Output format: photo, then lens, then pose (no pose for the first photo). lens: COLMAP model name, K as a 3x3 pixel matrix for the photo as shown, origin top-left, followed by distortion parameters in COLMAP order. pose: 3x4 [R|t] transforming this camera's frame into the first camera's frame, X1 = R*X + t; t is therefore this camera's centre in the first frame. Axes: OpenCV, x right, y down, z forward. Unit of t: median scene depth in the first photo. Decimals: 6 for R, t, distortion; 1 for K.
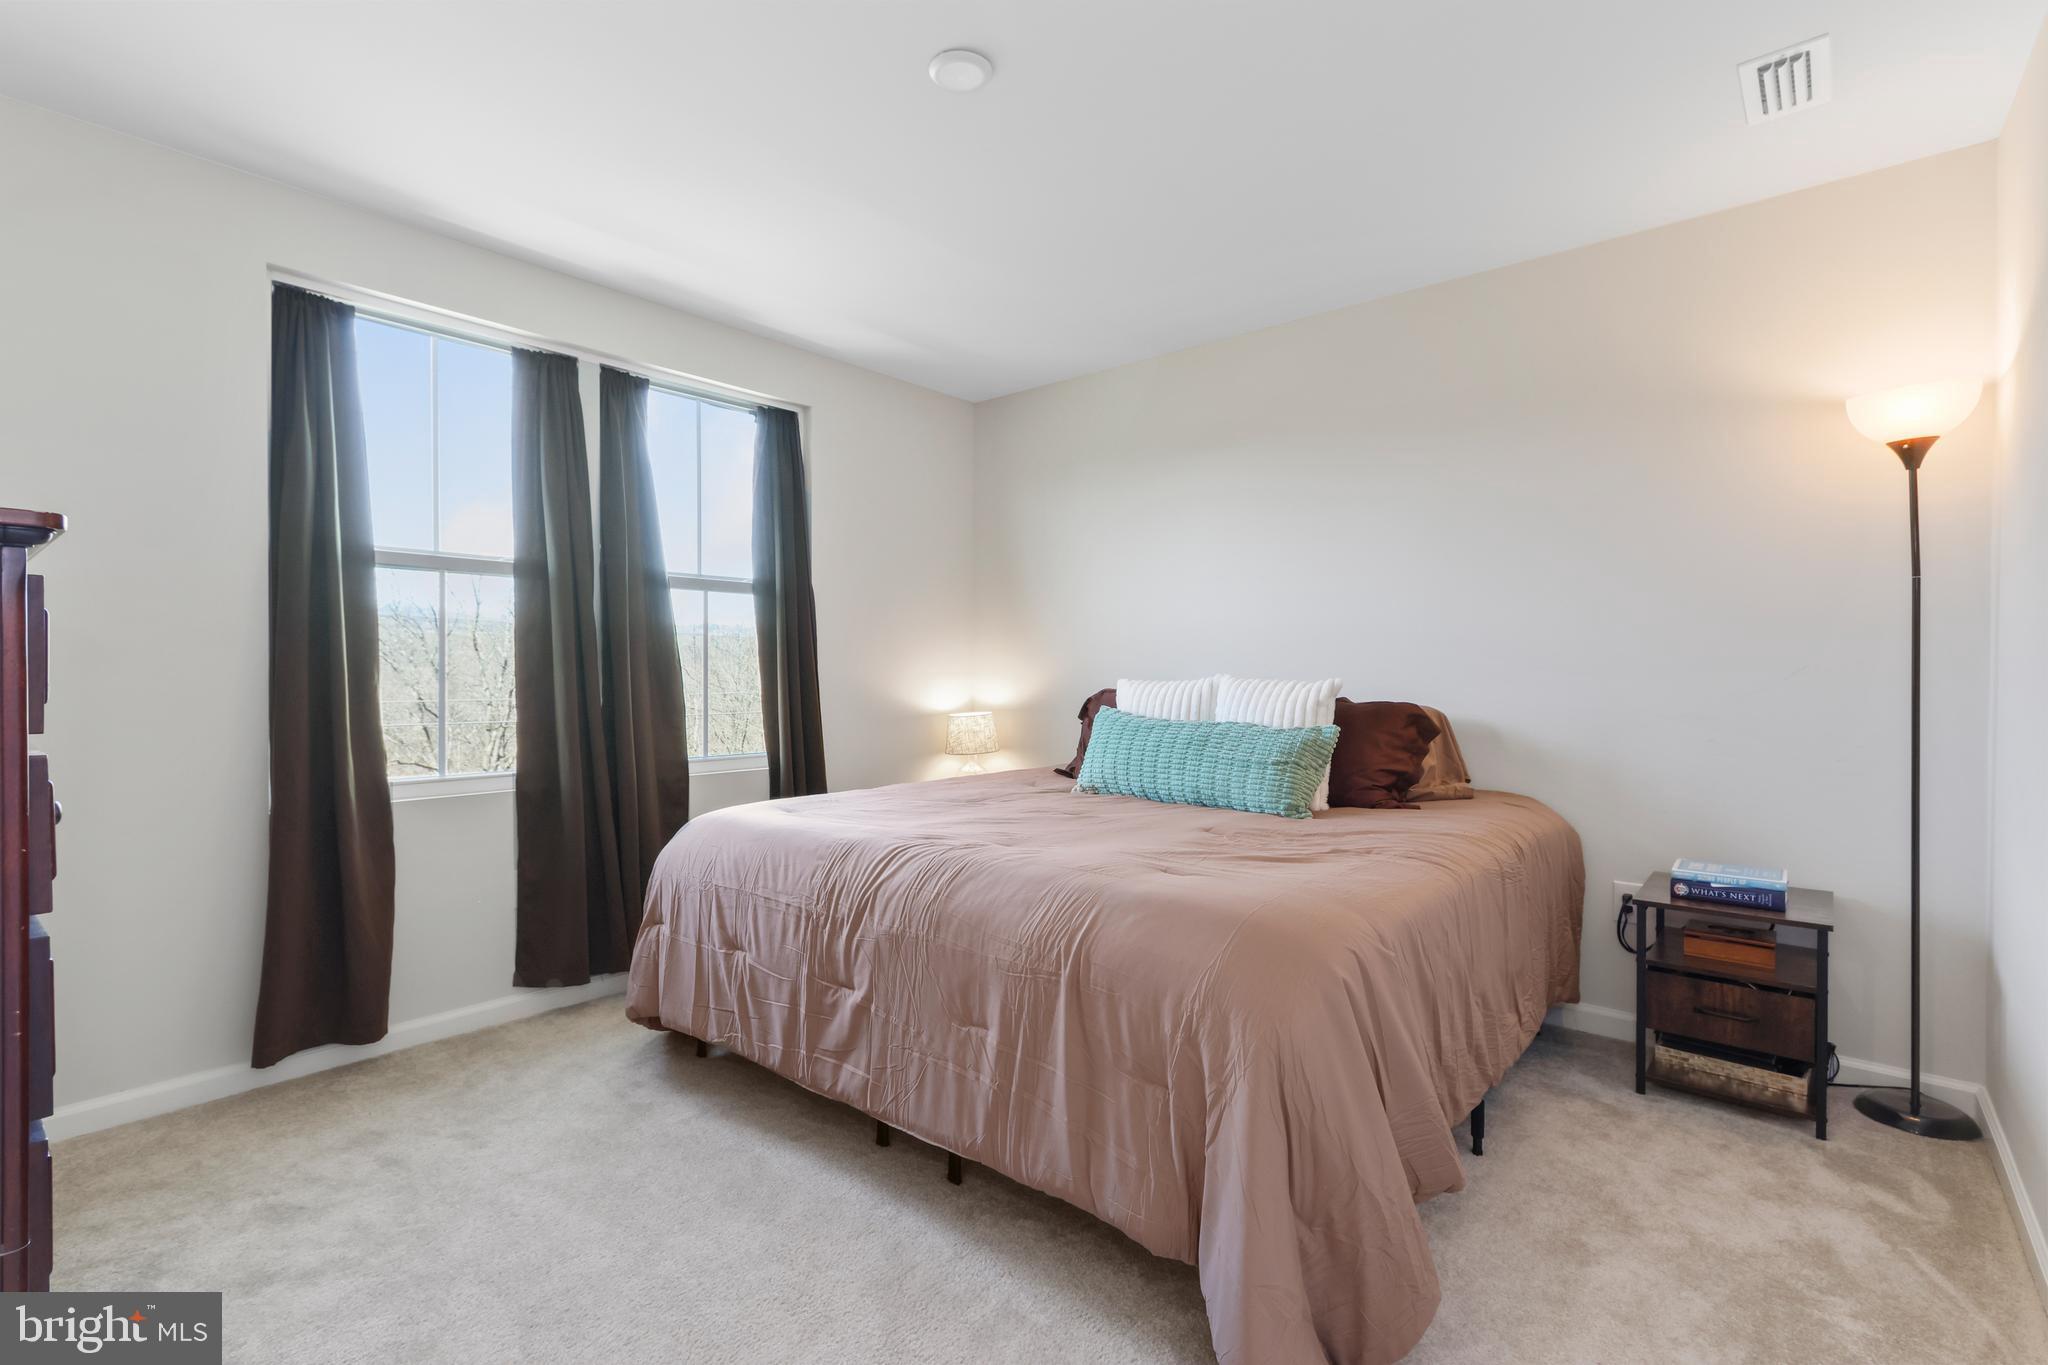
lens RADIAL K [[911.8, 0, 1024.0], [0, 911.8, 682.5], [0, 0, 1]] dist [-0.000893, 0.000048]
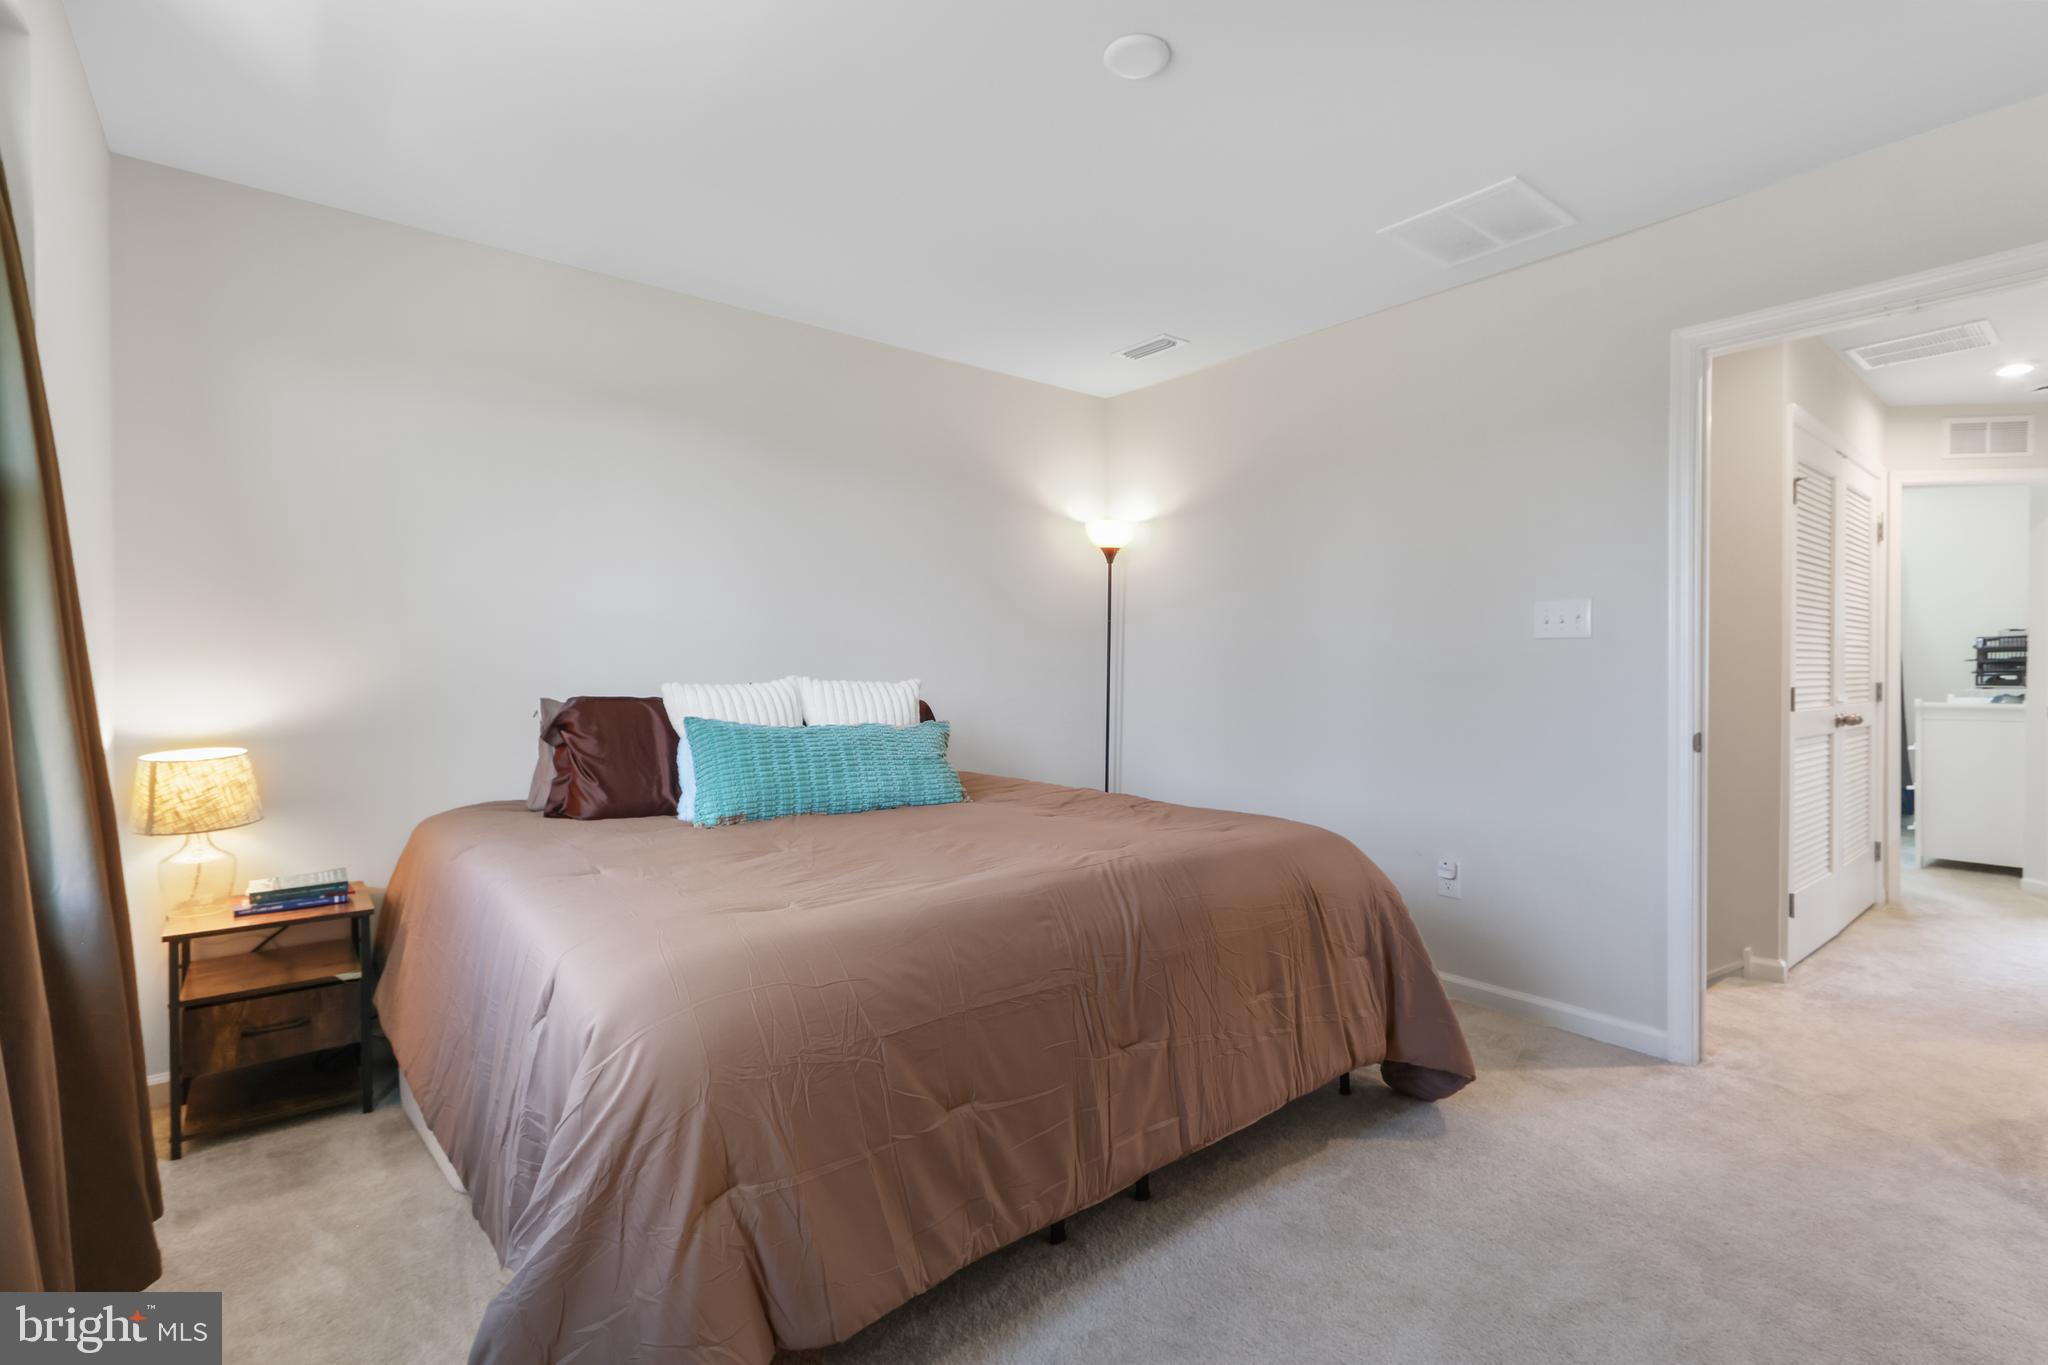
lens RADIAL K [[941.9, 0, 1015.1], [0, 941.9, 686.4], [0, 0, 1]] dist [-0.000619, 0.001172]
pose [[0.182864, -0.014569, 0.983030, -0.956585], [0.016157, 0.999800, 0.011812, -0.008716], [-0.983005, 0.013723, 0.183063, 0.842474]]
